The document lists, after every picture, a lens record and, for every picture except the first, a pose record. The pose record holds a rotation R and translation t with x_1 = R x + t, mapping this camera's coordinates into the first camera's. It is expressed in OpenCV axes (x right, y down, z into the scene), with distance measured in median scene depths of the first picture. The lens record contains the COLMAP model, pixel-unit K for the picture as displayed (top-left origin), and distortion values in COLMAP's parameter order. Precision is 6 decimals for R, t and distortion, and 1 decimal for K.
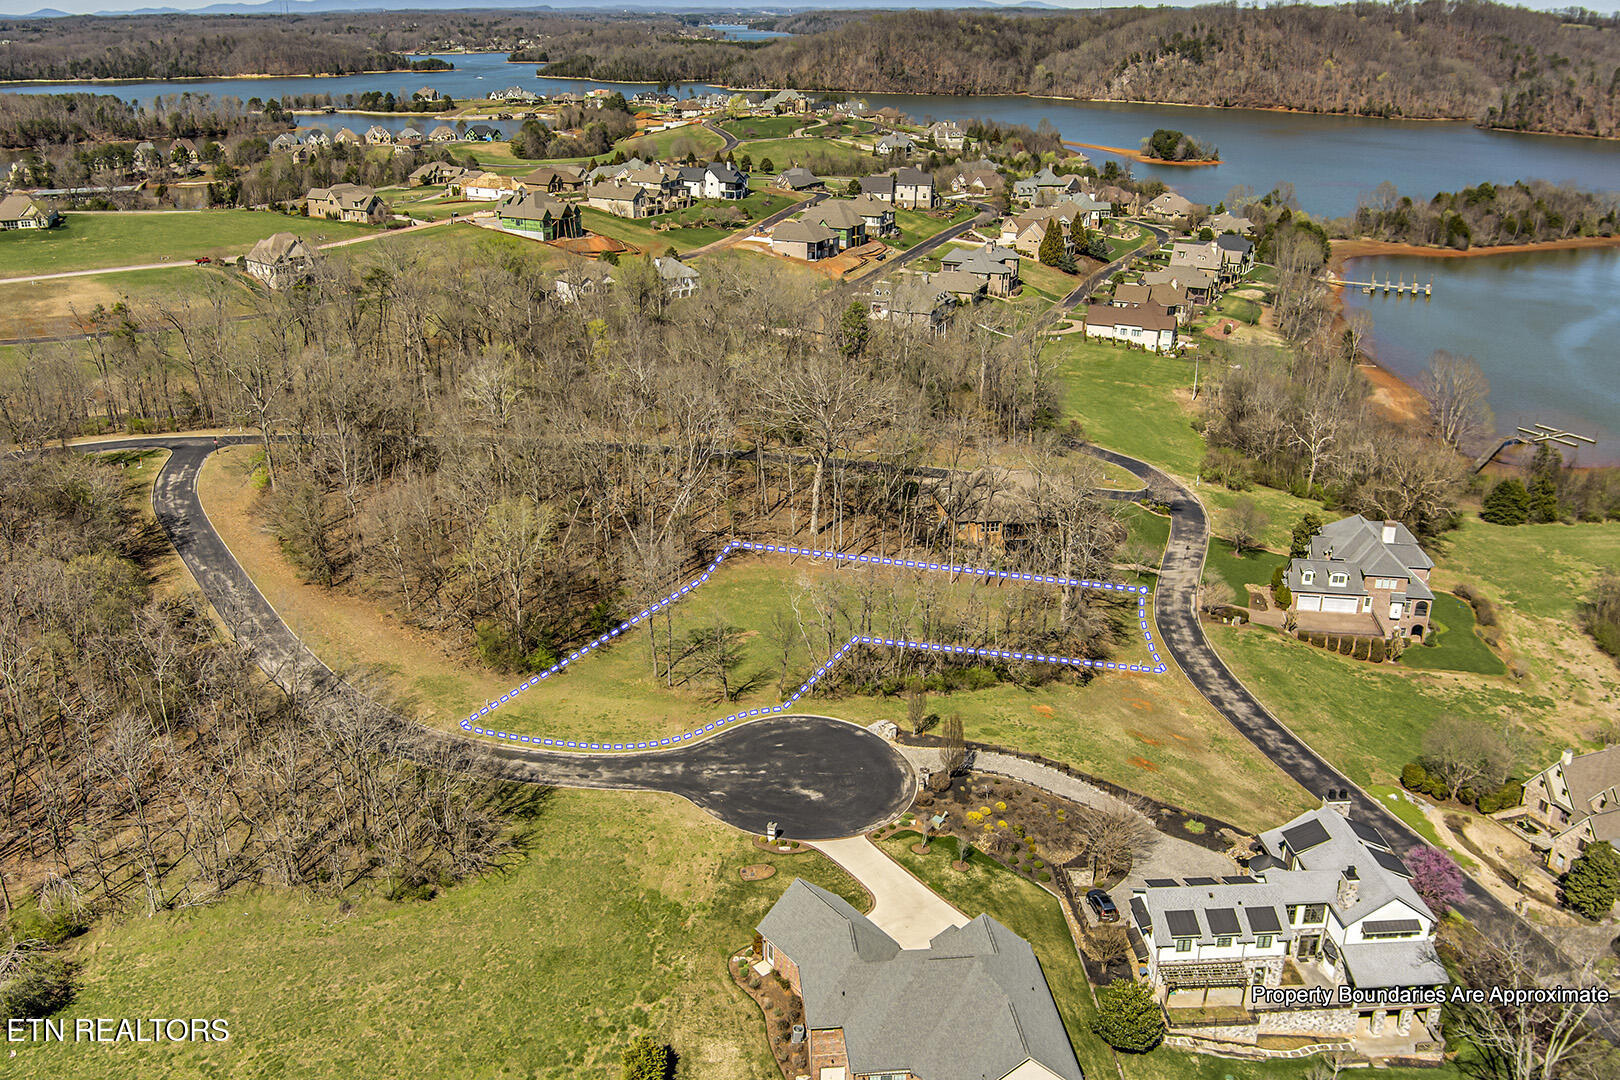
lens RADIAL K [[1425.4, 0, 795.0], [0, 1425.4, 594.0], [0, 0, 1]] dist [-0.074490, 0.018105]
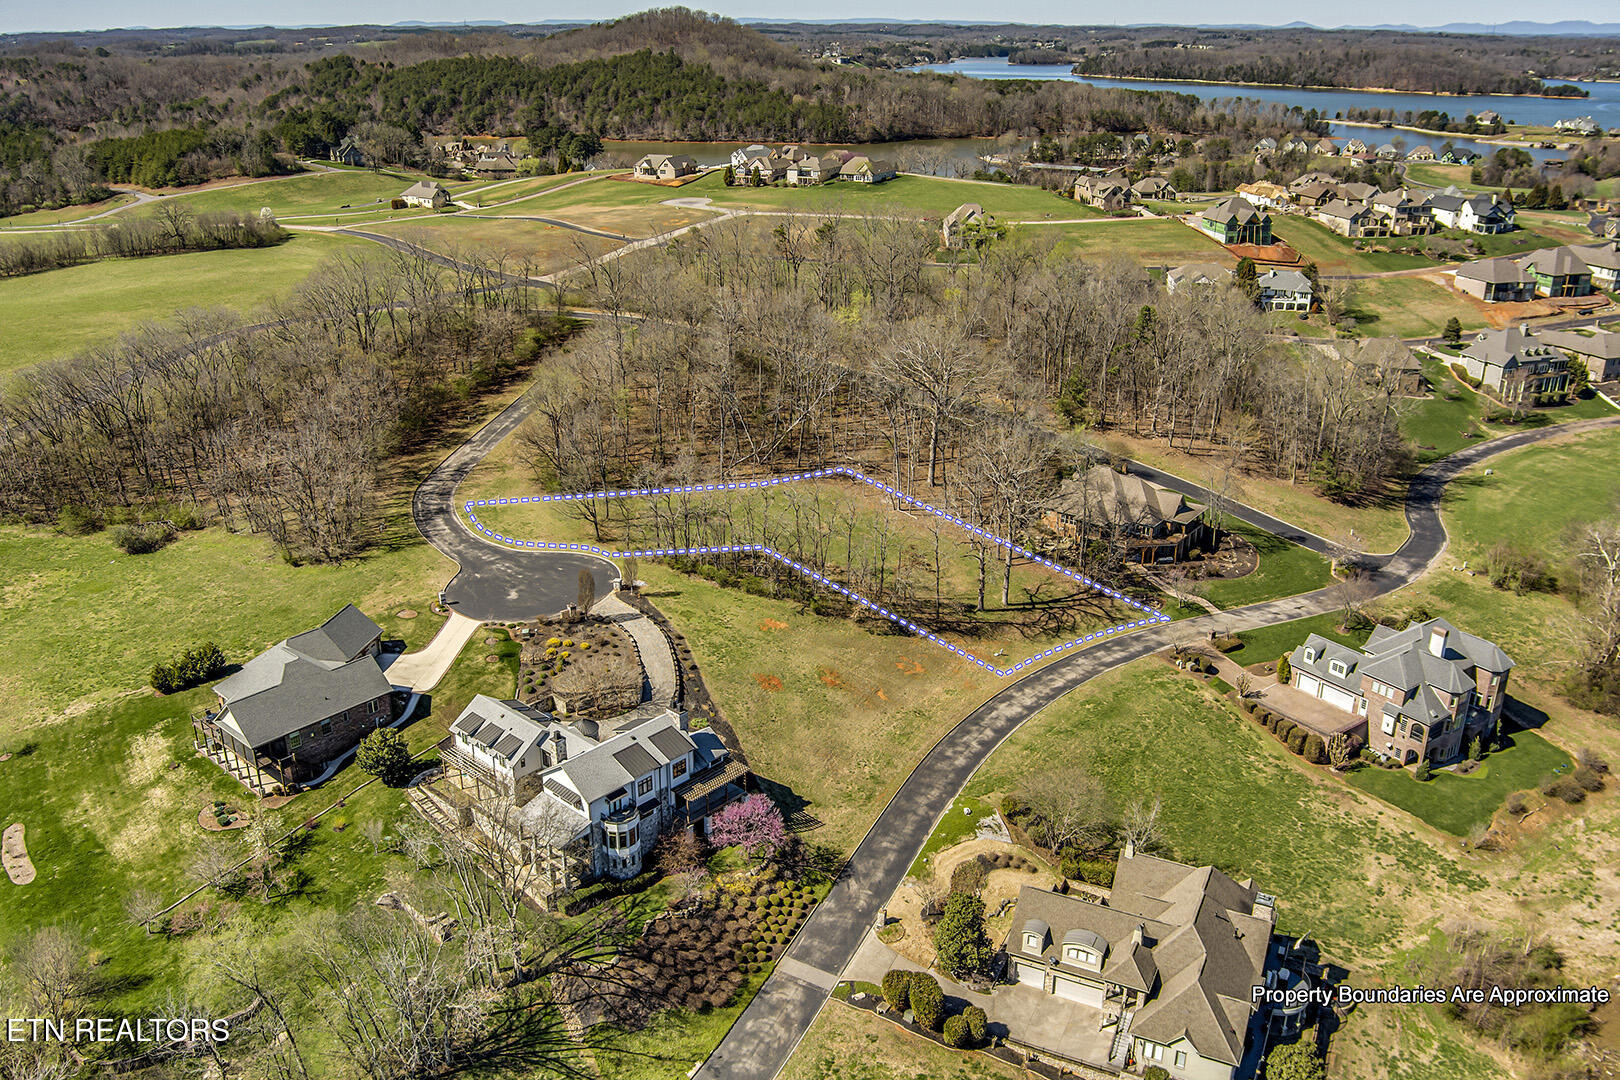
lens RADIAL K [[1339.0, 0, 807.5], [0, 1339.0, 544.9], [0, 0, 1]] dist [-0.081345, 0.032212]
pose [[0.691394, 0.265857, -0.671784, 0.124783], [-0.279223, 0.955912, 0.090926, -0.012050], [0.666340, 0.124712, 0.735145, 0.027894]]
